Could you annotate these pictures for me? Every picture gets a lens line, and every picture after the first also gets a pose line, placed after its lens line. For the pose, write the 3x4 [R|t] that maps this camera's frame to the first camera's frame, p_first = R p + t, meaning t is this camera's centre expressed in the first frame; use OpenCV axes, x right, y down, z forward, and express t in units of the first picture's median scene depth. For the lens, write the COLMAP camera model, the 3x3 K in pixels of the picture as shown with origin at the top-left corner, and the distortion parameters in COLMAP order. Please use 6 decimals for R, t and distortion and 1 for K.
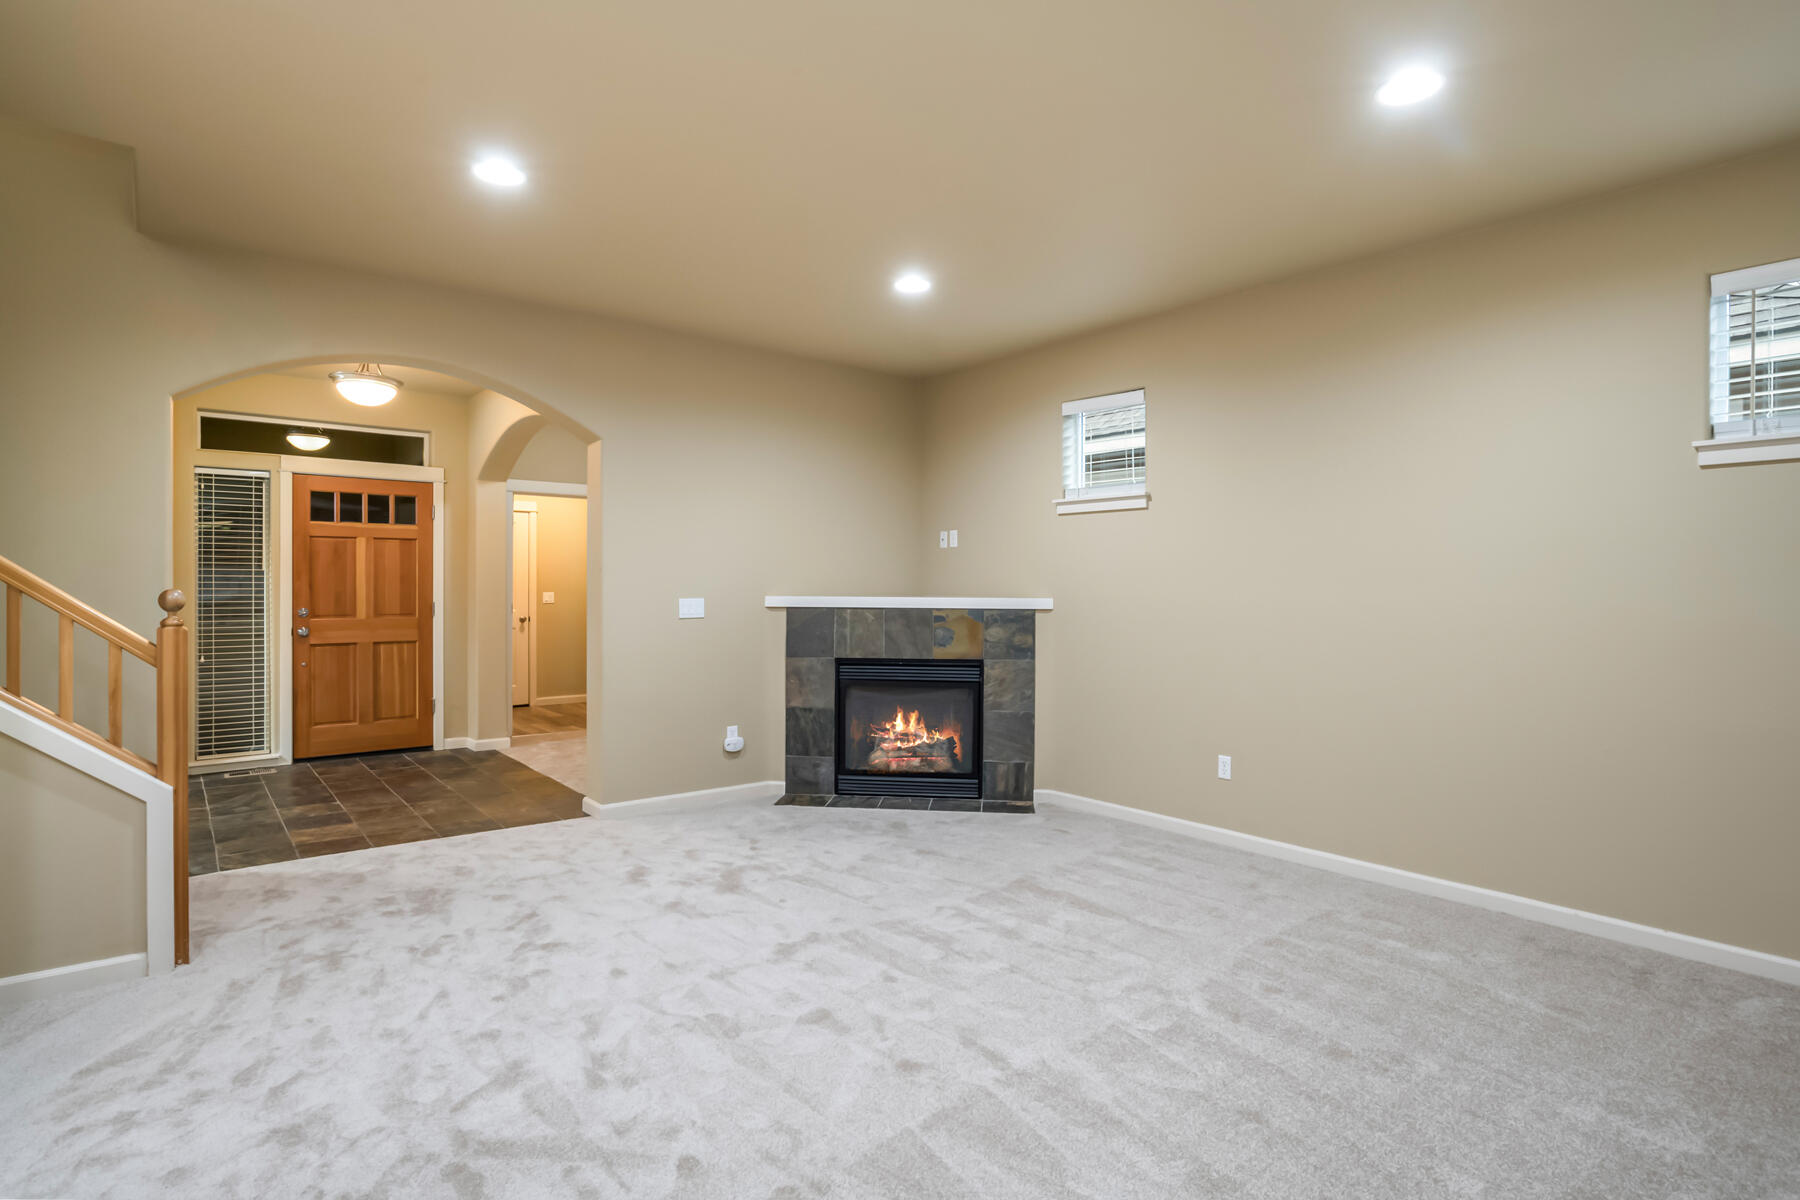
lens RADIAL K [[914.9, 0, 900.7], [0, 914.9, 593.7], [0, 0, 1]] dist [-0.018872, 0.008095]
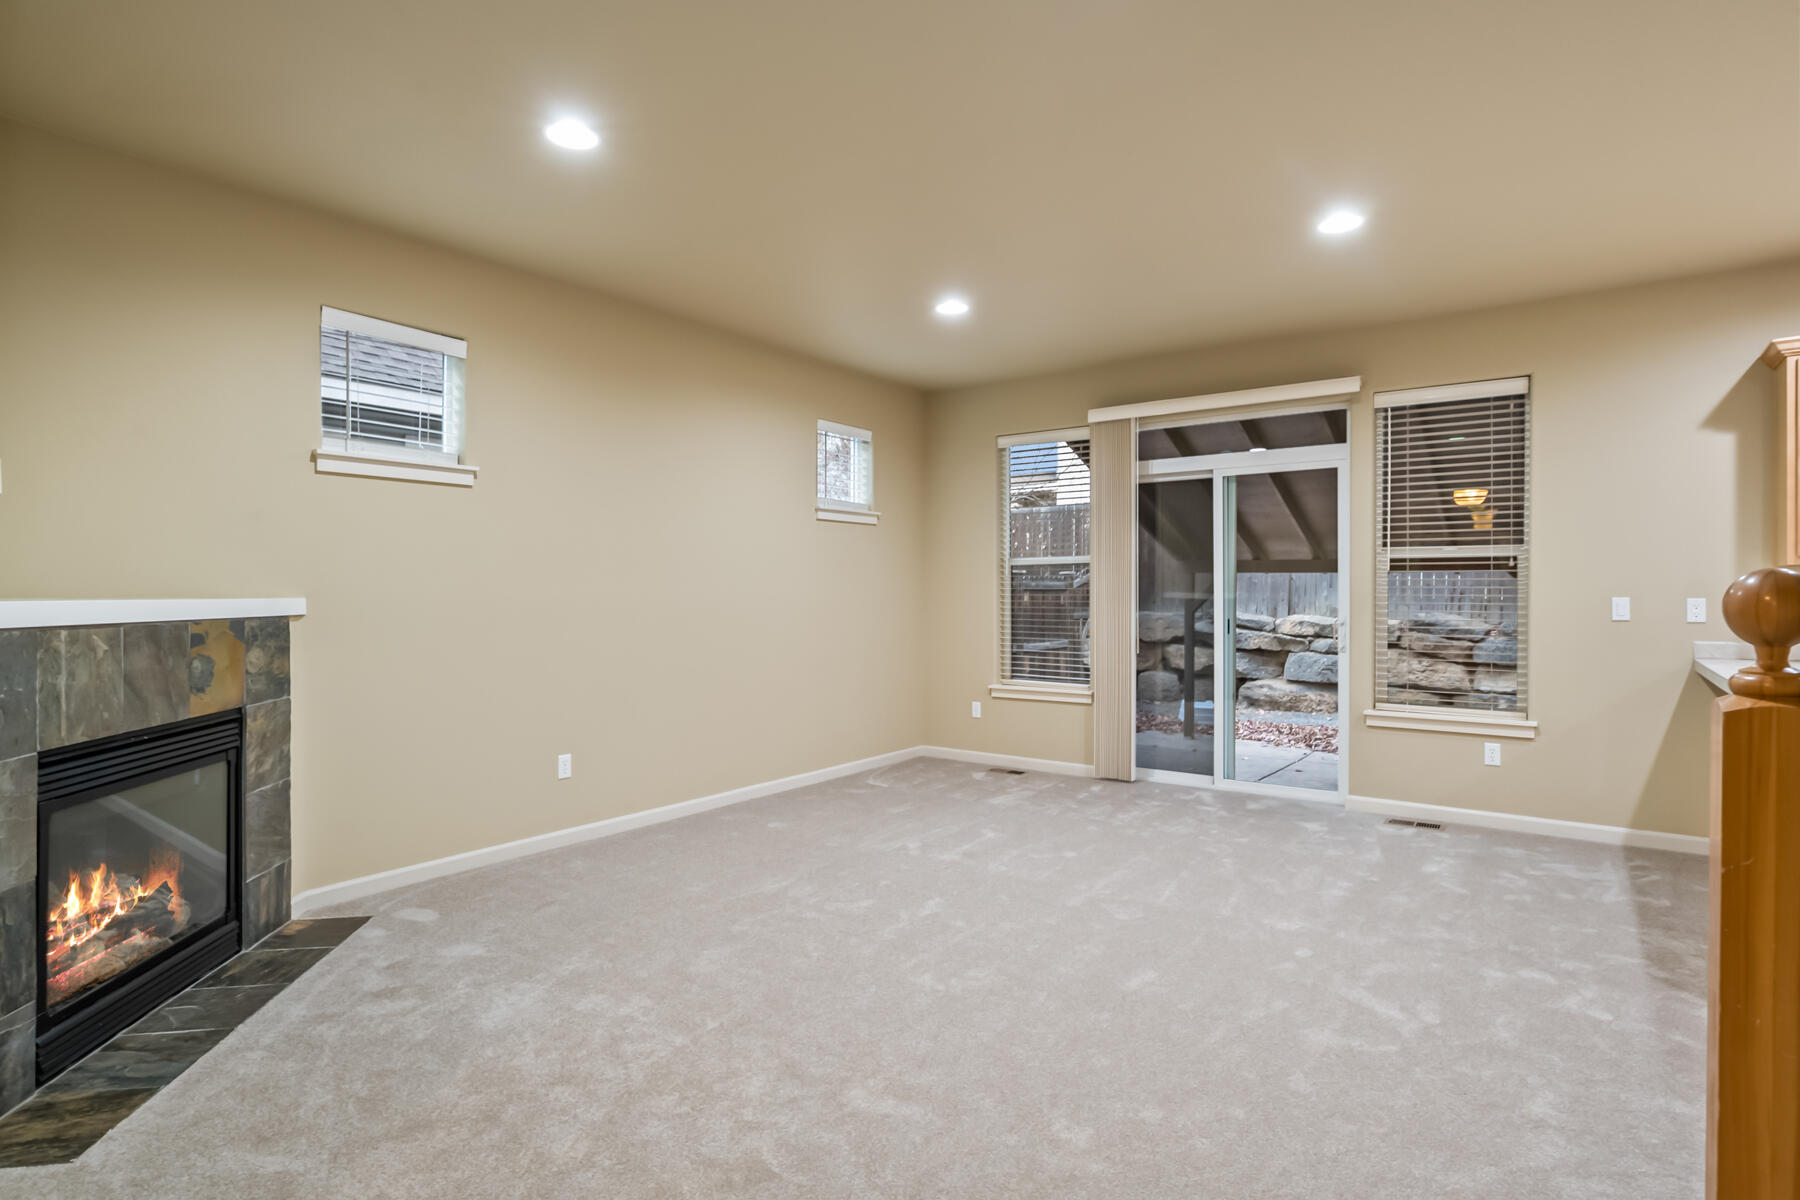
lens RADIAL K [[914.9, 0, 919.7], [0, 914.9, 596.4], [0, 0, 1]] dist [-0.018872, 0.008095]
pose [[-0.271208, -0.009974, 0.962469, -0.561207], [0.005773, 0.999911, 0.011989, -0.001257], [-0.962503, 0.008808, -0.271126, 0.733712]]
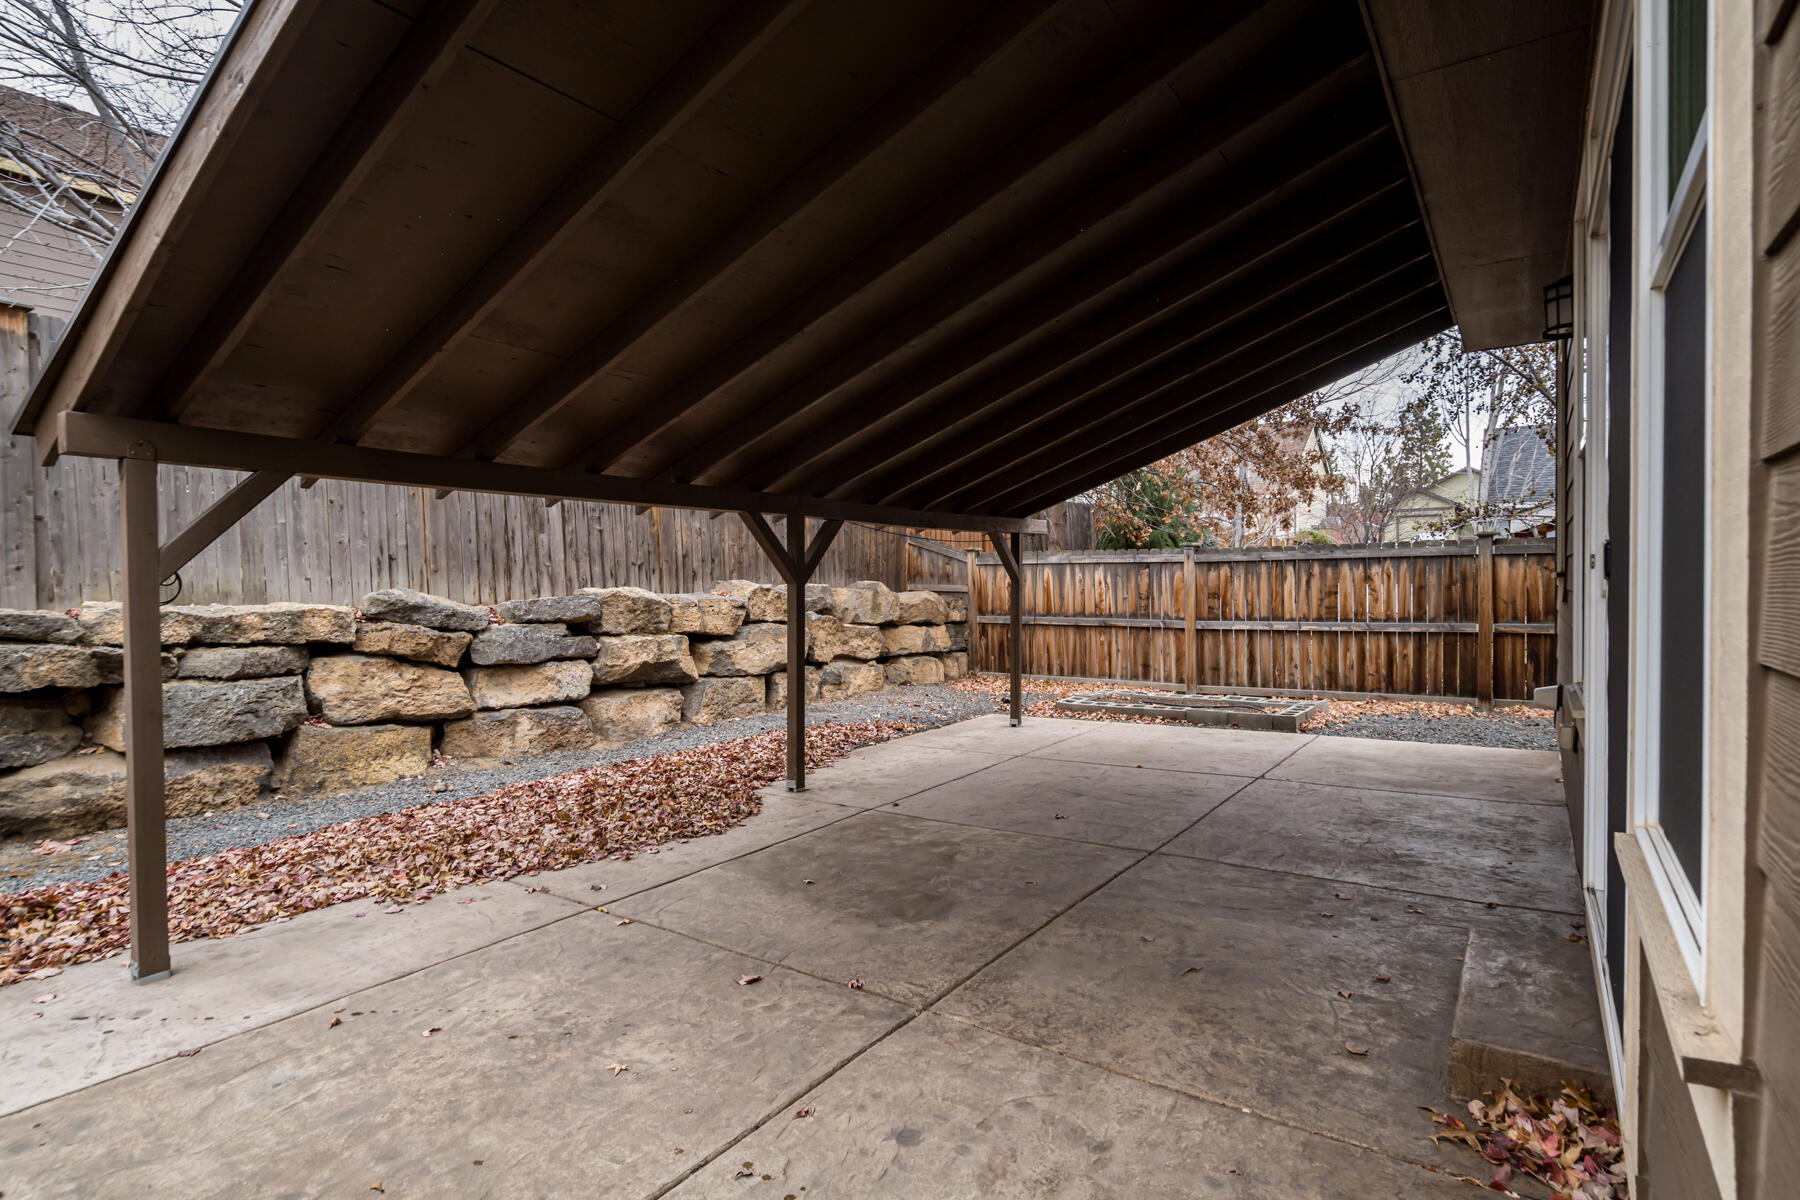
lens RADIAL K [[914.9, 0, 900.4], [0, 914.9, 597.9], [0, 0, 1]] dist [-0.018872, 0.008095]
pose [[-0.956925, 0.011260, -0.290116, 0.758105], [0.004839, 0.999727, 0.022841, 0.052669], [0.290294, 0.020453, -0.956719, 0.416961]]
